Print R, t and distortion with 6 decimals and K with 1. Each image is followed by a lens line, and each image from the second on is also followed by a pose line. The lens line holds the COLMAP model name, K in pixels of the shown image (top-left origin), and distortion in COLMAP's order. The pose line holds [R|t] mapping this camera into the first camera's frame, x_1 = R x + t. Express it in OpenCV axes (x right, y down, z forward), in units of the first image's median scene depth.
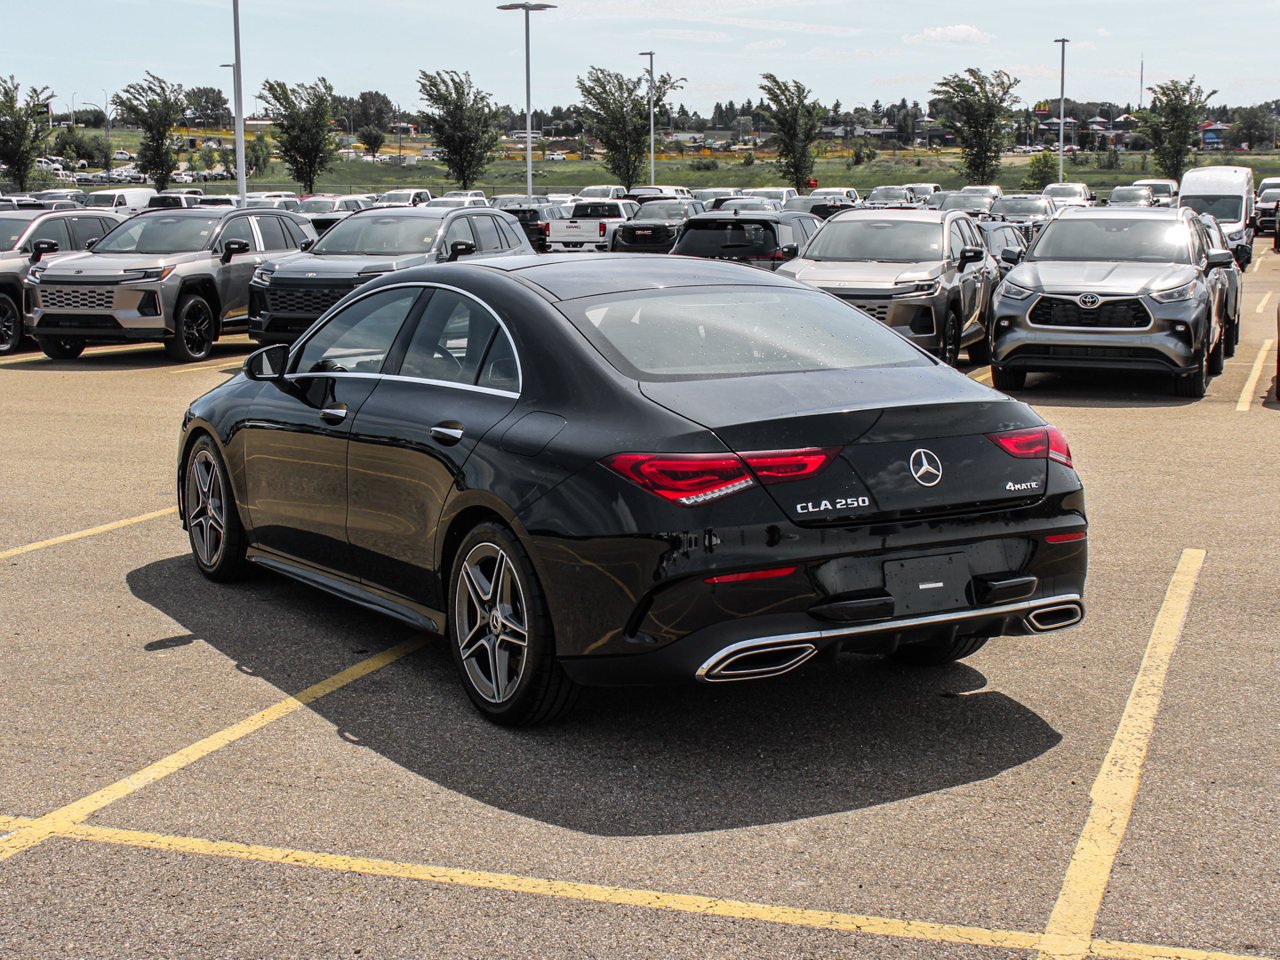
lens RADIAL K [[1909.9, 0, 640.0], [0, 1909.9, 480.0], [0, 0, 1]] dist [-0.017167, 0.109246]
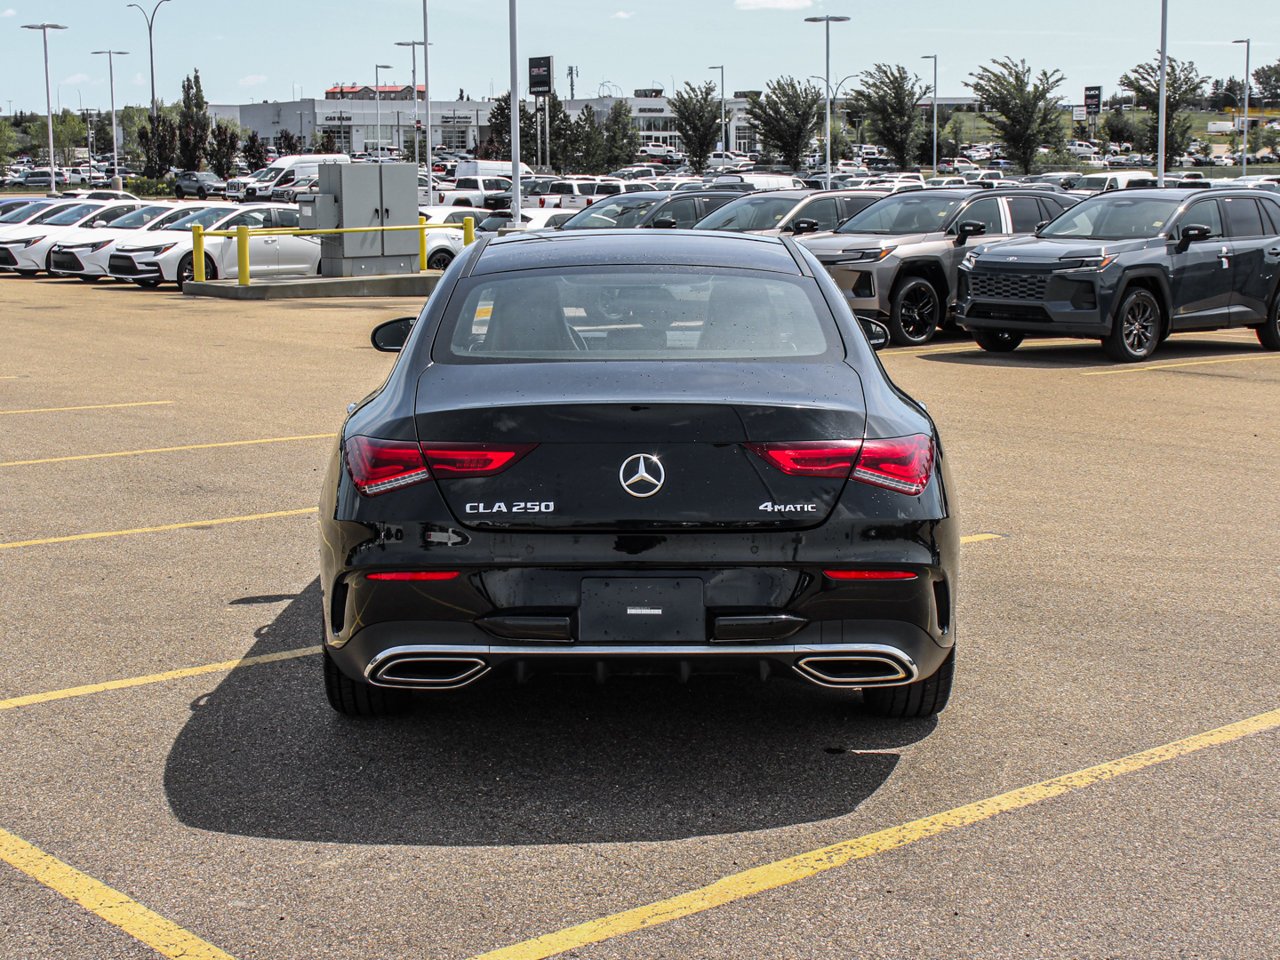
lens RADIAL K [[1969.5, 0, 640.0], [0, 1969.5, 480.0], [0, 0, 1]] dist [-0.025132, 0.152622]
pose [[0.866999, 0.075904, -0.492494, 0.518775], [-0.074118, 0.996980, 0.023176, -0.022014], [0.492766, 0.016409, 0.870007, 0.192792]]
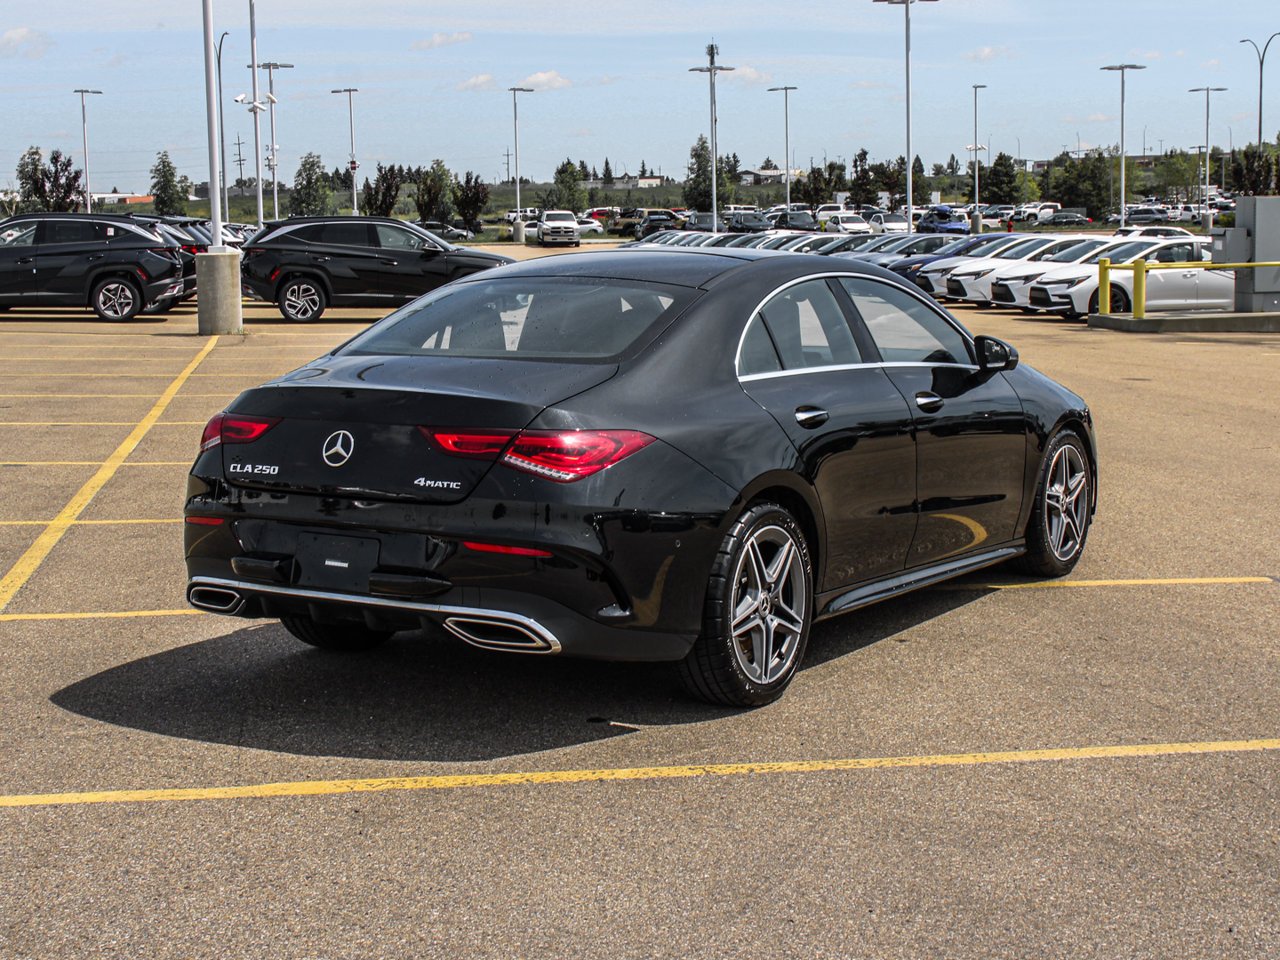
lens RADIAL K [[1969.5, 0, 640.0], [0, 1969.5, 480.0], [0, 0, 1]] dist [-0.025132, 0.152622]
pose [[0.471174, 0.111198, -0.875003, 1.015246], [-0.121926, 0.990709, 0.060247, -0.064432], [0.873573, 0.078299, 0.480354, 0.556828]]
